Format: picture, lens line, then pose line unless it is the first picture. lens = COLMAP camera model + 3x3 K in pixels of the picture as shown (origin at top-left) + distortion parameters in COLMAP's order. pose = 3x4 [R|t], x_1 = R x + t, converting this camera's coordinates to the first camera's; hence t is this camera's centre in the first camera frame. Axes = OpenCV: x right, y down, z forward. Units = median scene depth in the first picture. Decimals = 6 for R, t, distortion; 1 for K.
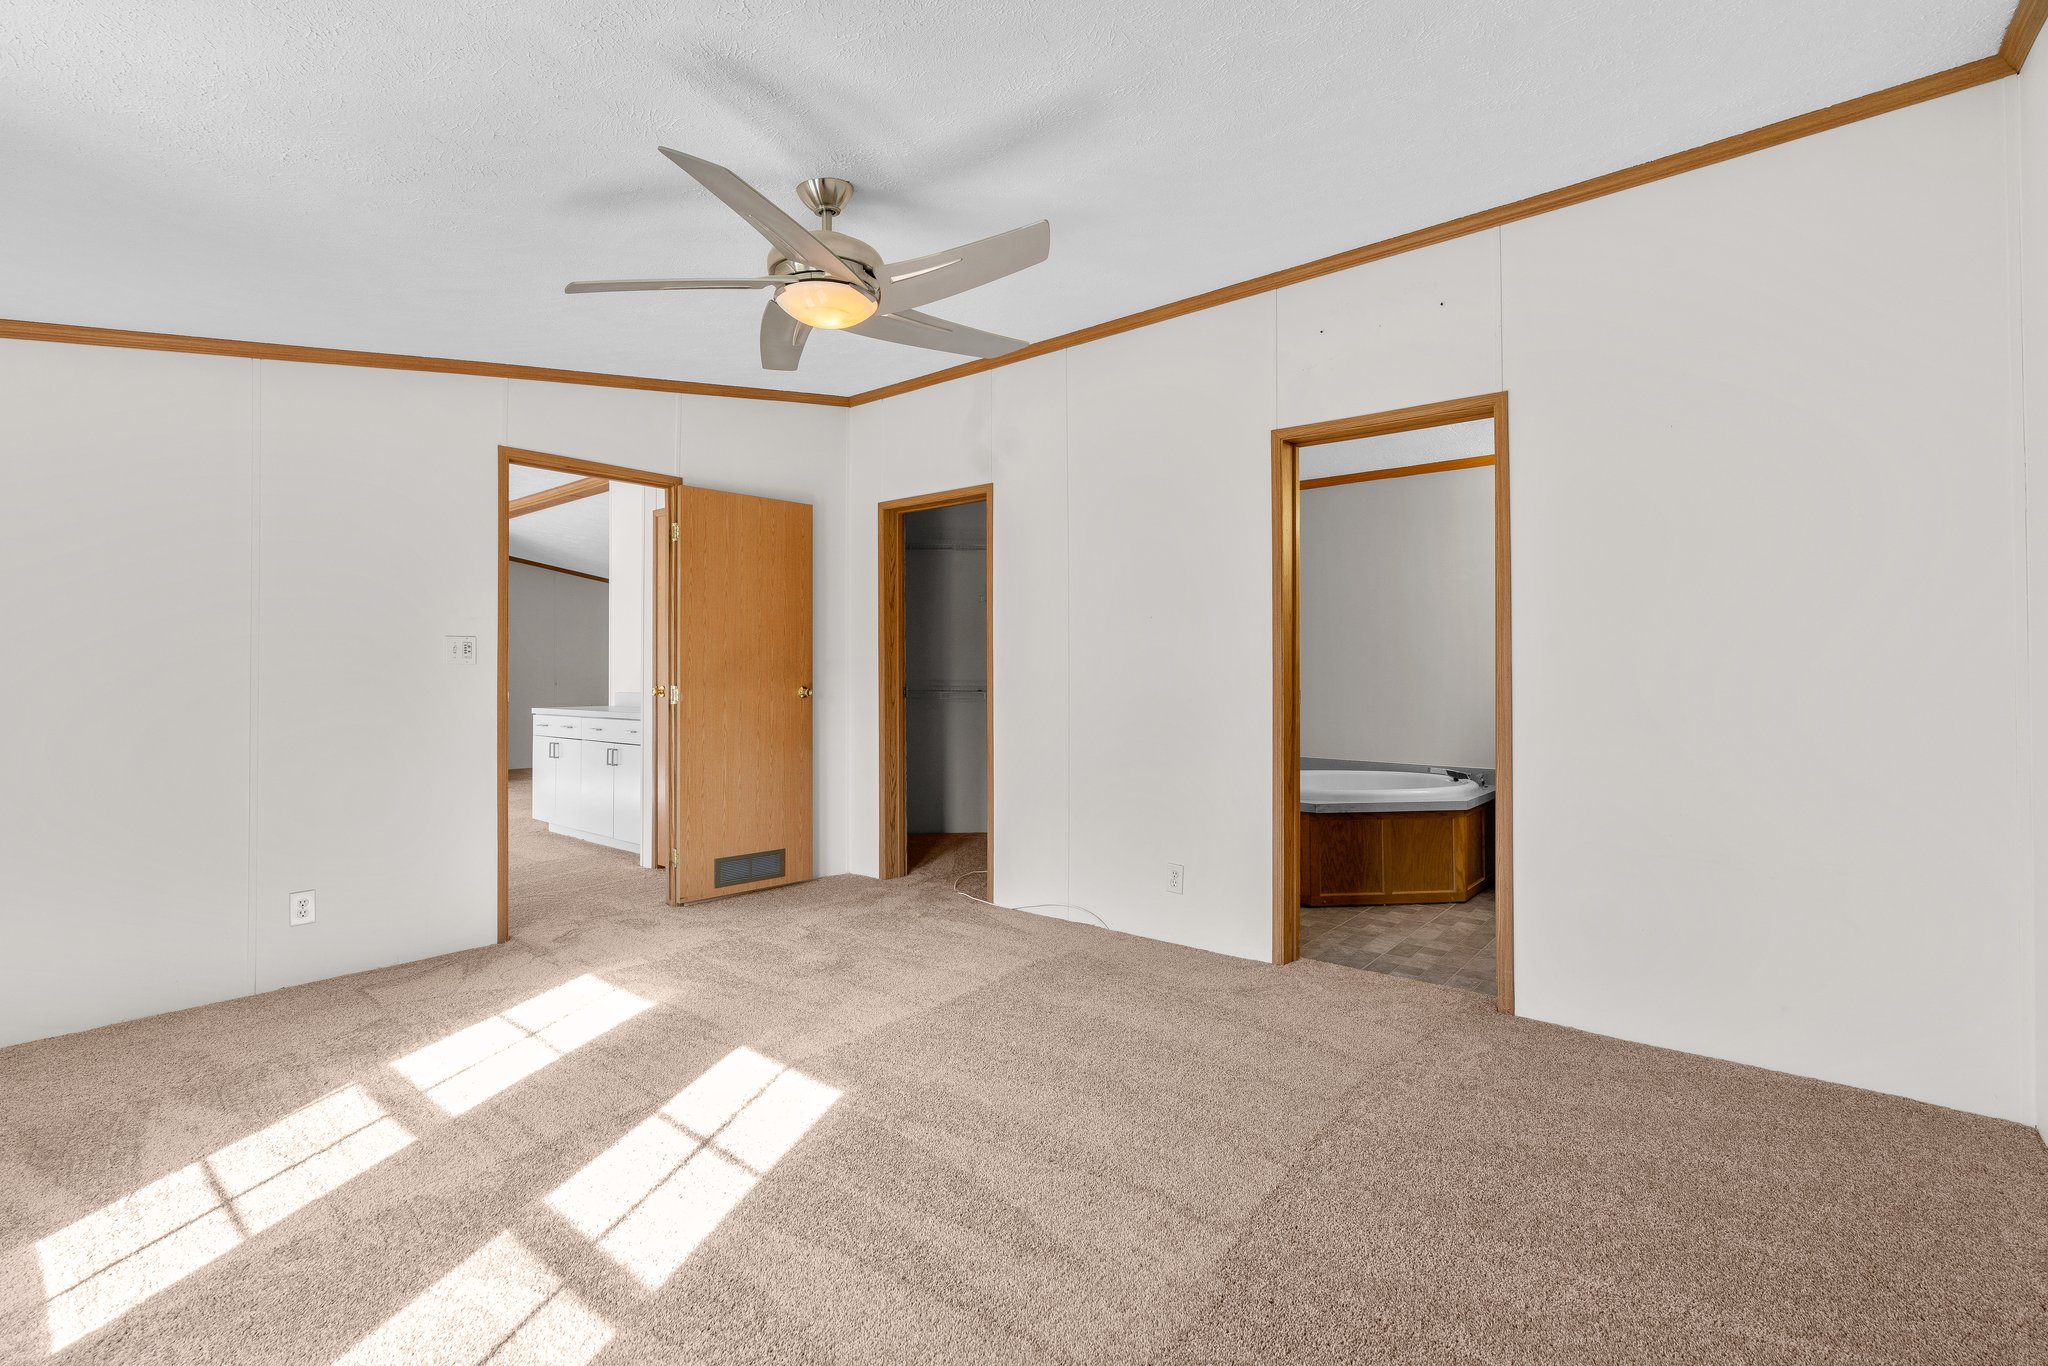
lens RADIAL K [[918.6, 0, 1031.3], [0, 918.6, 670.7], [0, 0, 1]] dist [-0.008143, 0.002820]
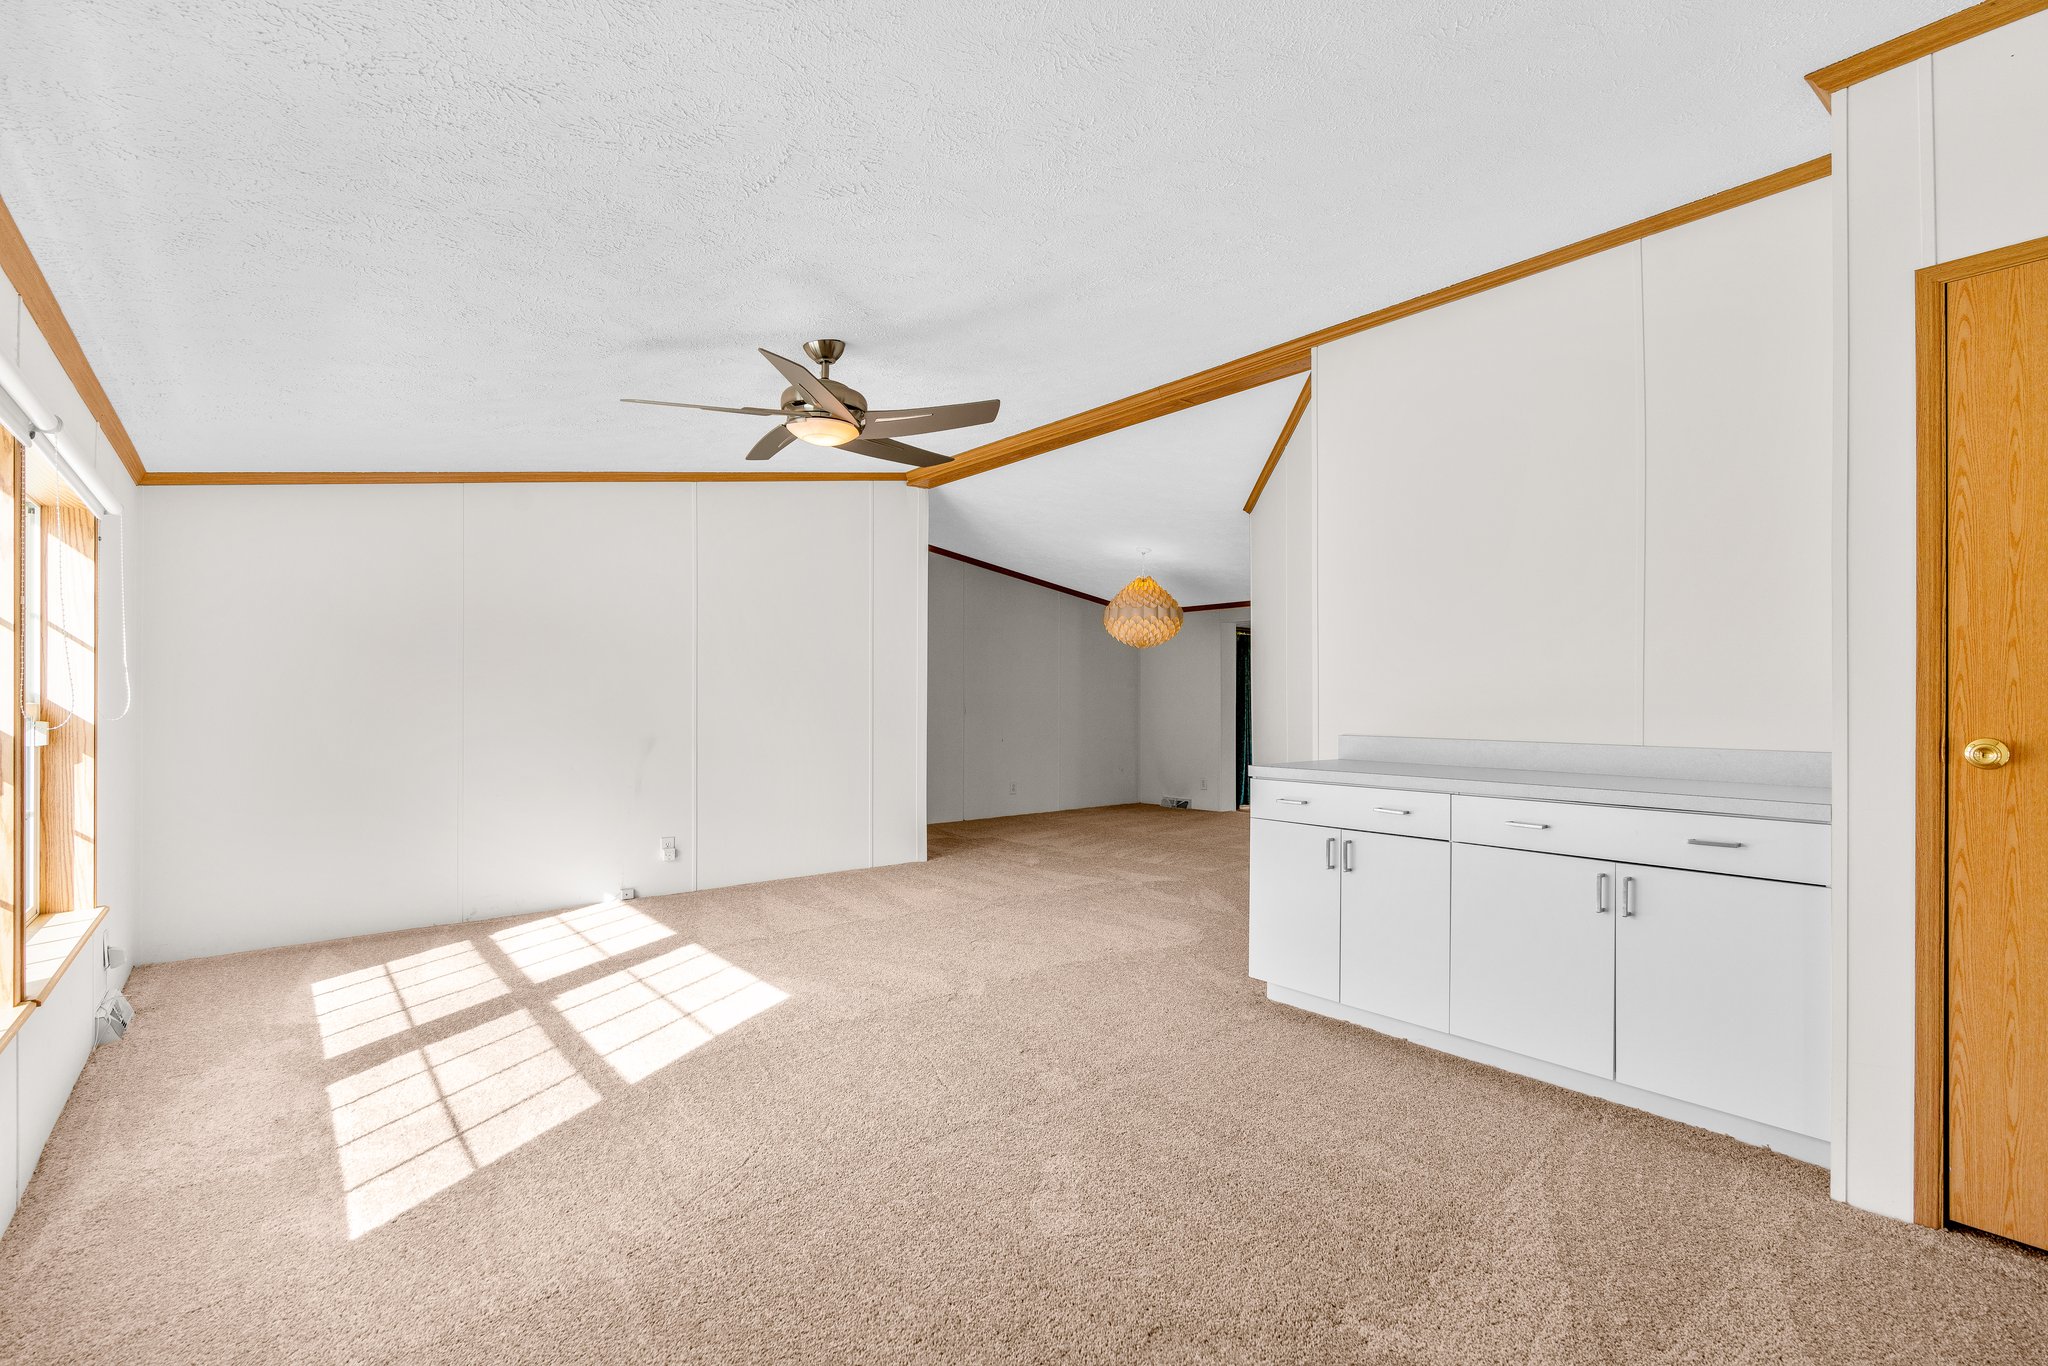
lens RADIAL K [[918.6, 0, 1023.5], [0, 918.6, 700.4], [0, 0, 1]] dist [-0.008143, 0.002820]
pose [[0.982935, 0.004041, -0.183910, 0.306979], [-0.005118, 0.999972, -0.005381, -0.000626], [0.183883, 0.006230, 0.982928, -0.257294]]
